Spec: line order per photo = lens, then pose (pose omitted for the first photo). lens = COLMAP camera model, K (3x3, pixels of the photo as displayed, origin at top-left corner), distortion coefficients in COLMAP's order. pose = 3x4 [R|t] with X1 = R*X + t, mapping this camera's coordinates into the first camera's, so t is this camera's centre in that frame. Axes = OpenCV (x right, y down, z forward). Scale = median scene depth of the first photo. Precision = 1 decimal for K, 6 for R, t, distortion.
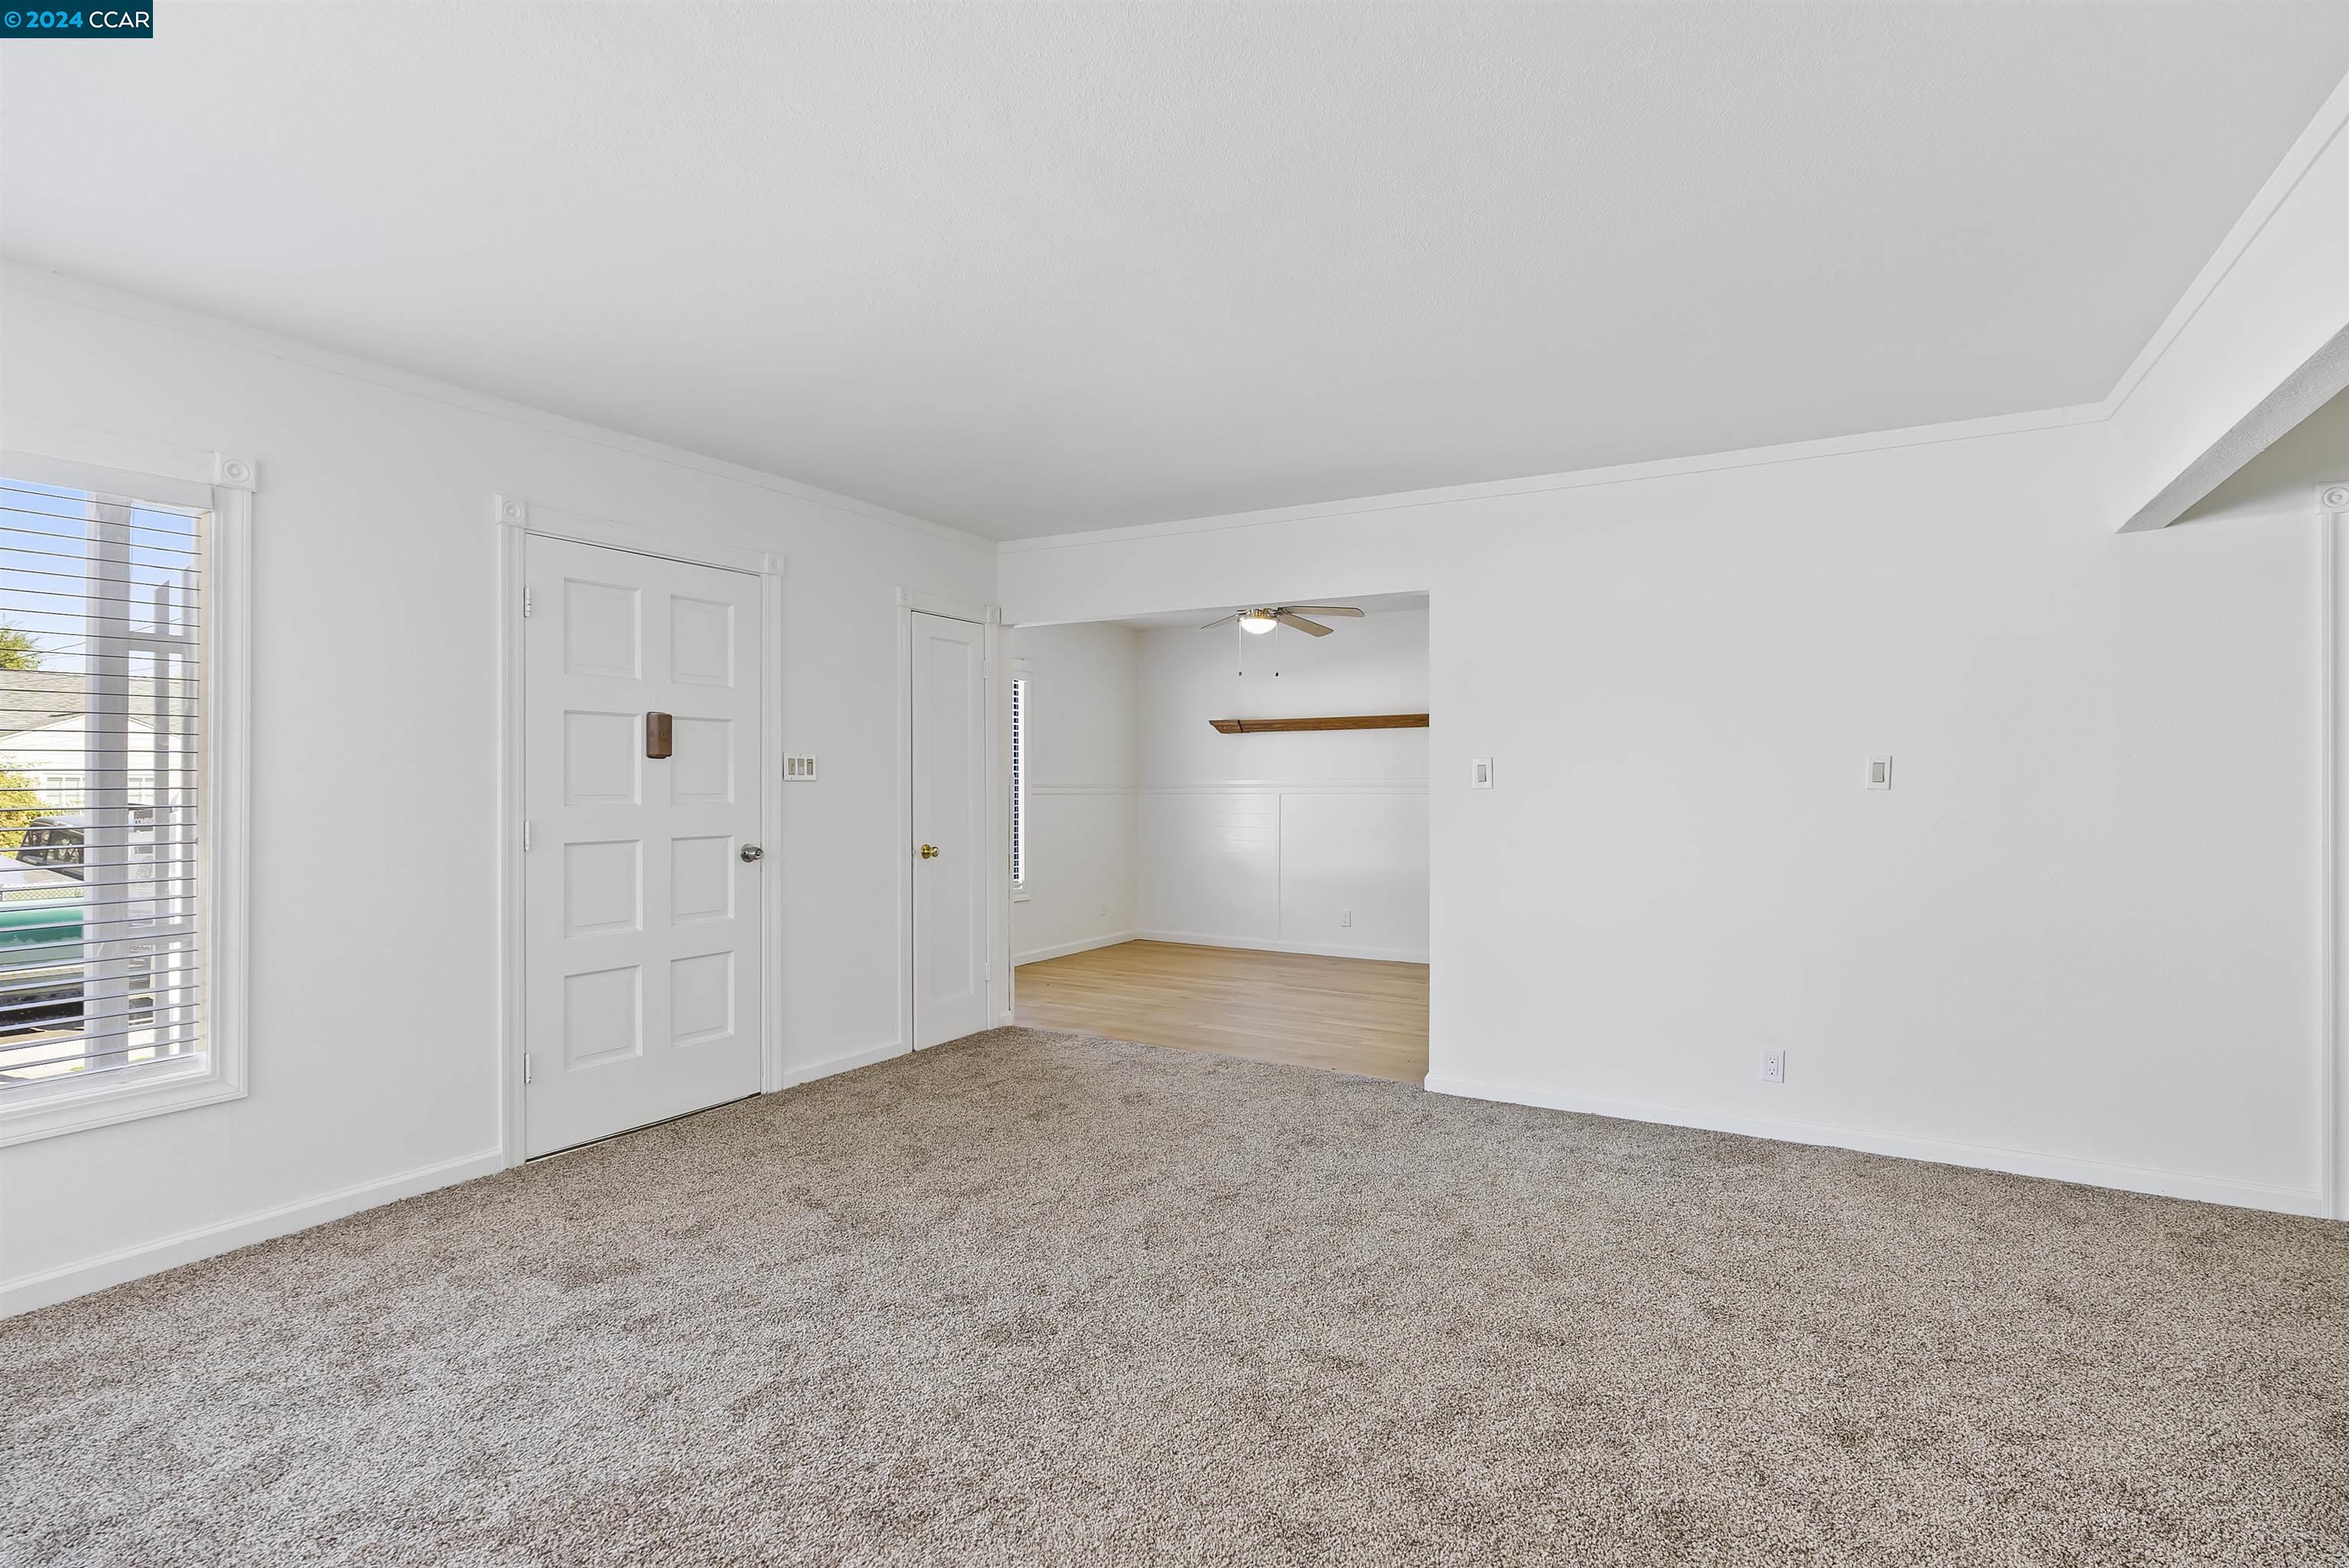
lens RADIAL K [[1113.2, 0, 1181.2], [0, 1113.2, 793.0], [0, 0, 1]] dist [-0.010543, 0.000410]
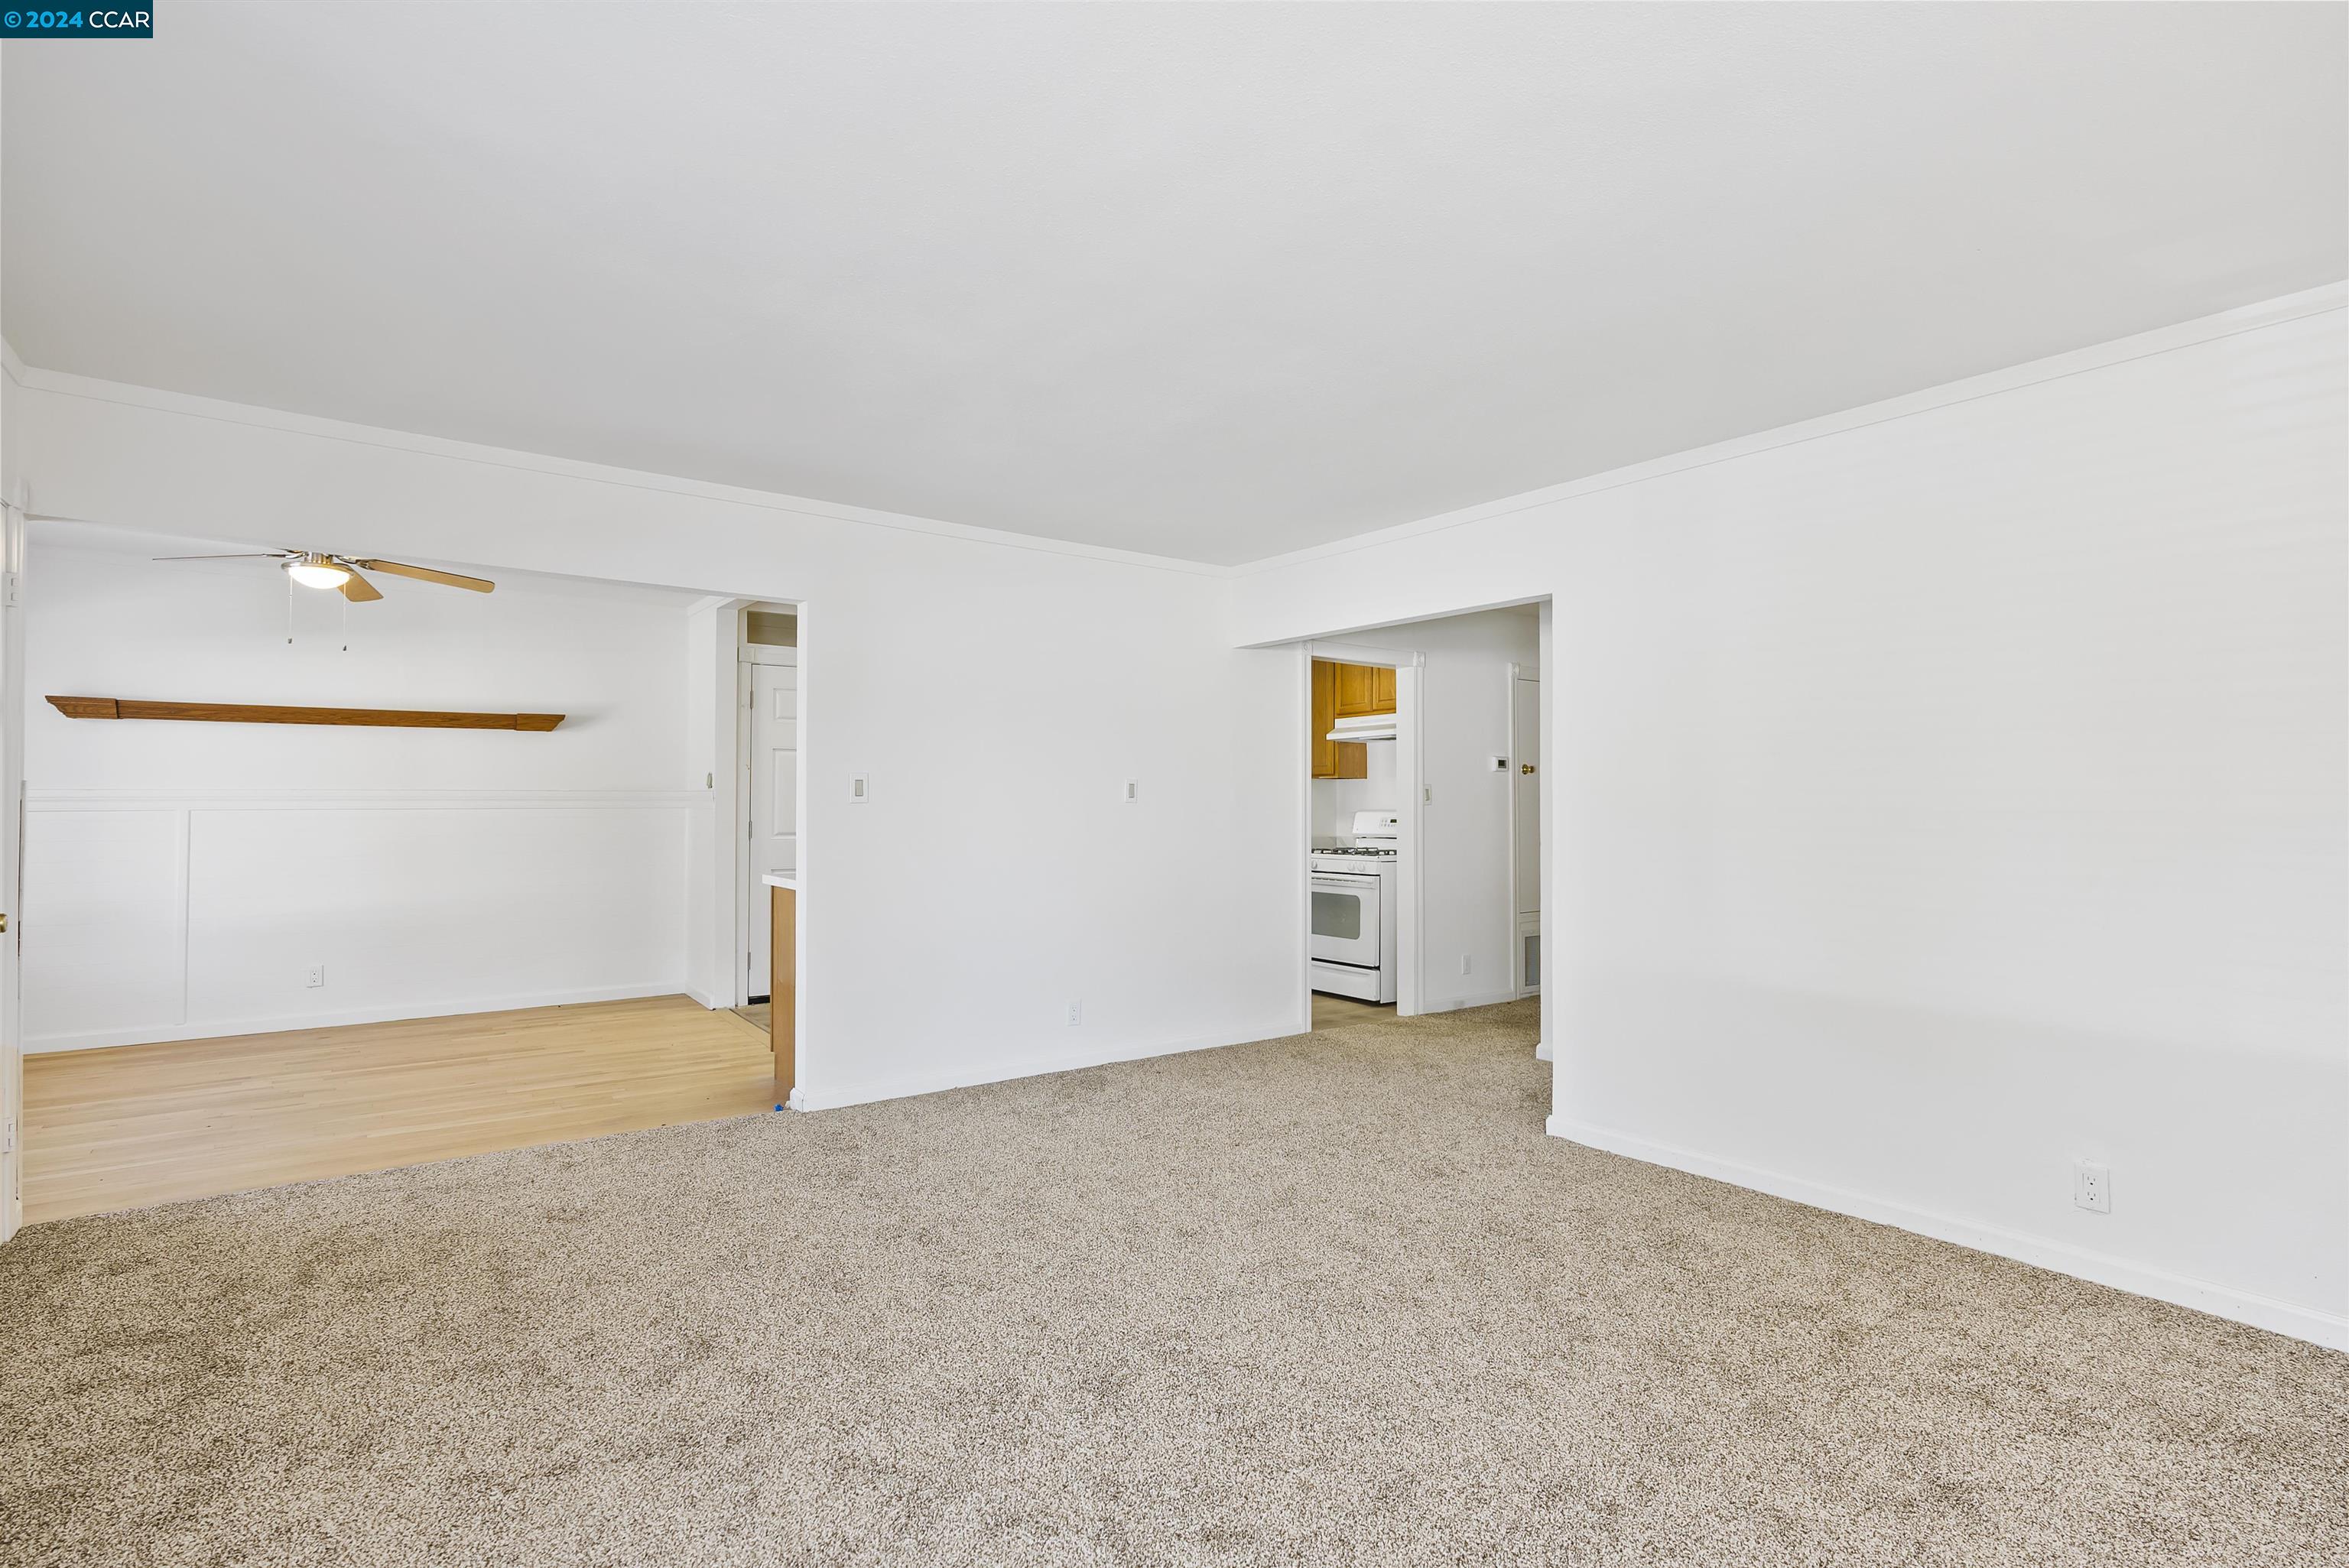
lens RADIAL K [[1113.2, 0, 1181.2], [0, 1113.2, 793.0], [0, 0, 1]] dist [-0.010543, 0.000410]
pose [[0.407990, 0.003568, 0.912979, -0.546694], [0.005447, 0.999965, -0.006342, -0.004856], [-0.912970, 0.007561, 0.407956, 0.302830]]
